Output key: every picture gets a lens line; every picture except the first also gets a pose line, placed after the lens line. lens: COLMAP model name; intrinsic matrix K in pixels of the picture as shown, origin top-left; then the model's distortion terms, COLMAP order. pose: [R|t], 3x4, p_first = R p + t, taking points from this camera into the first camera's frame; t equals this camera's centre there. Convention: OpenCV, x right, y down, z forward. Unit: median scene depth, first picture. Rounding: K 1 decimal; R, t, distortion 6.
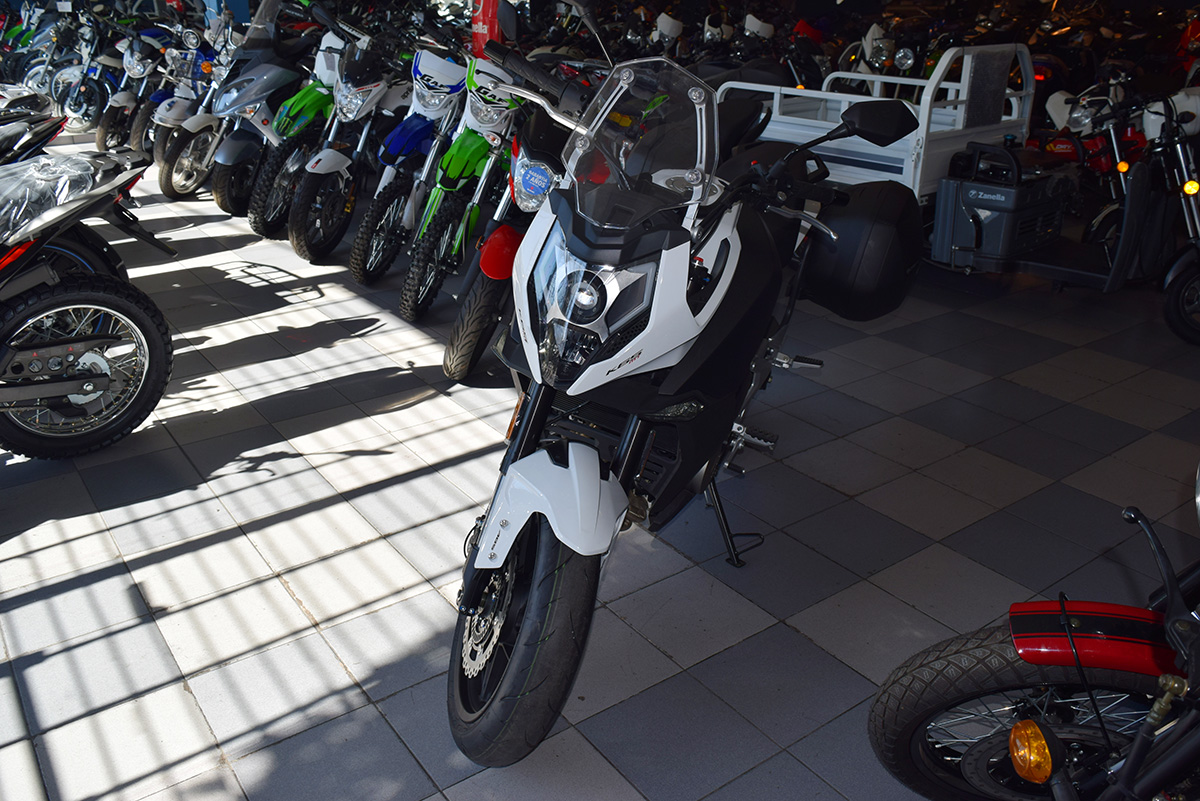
lens RADIAL K [[1035.5, 0, 599.8], [0, 1035.5, 397.9], [0, 0, 1]] dist [-0.010062, 0.000152]
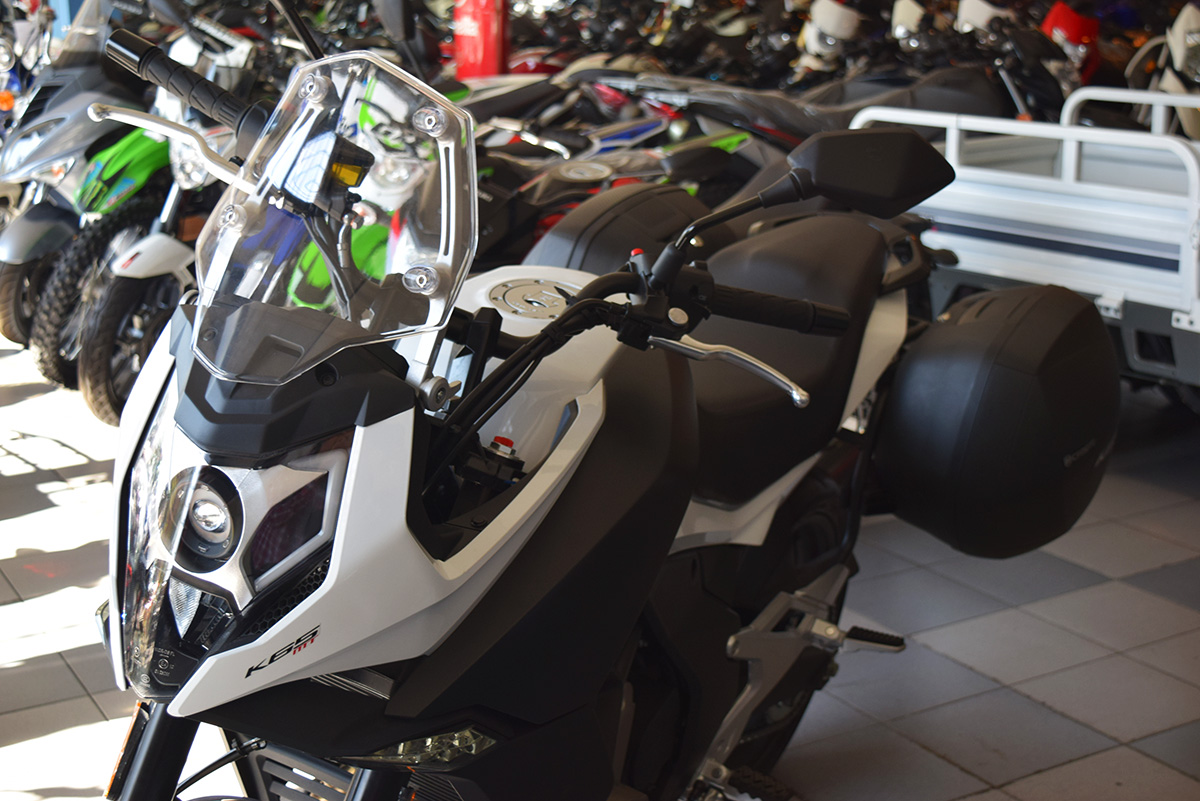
lens RADIAL K [[1830.7, 0, 600.2], [0, 1830.7, 401.7], [0, 0, 1]] dist [-0.001323, 0.000000]
pose [[0.993176, 0.003376, -0.116574, 0.096657], [-0.020102, 0.989575, -0.142609, -0.010928], [0.114877, 0.143980, 0.982890, 0.051439]]
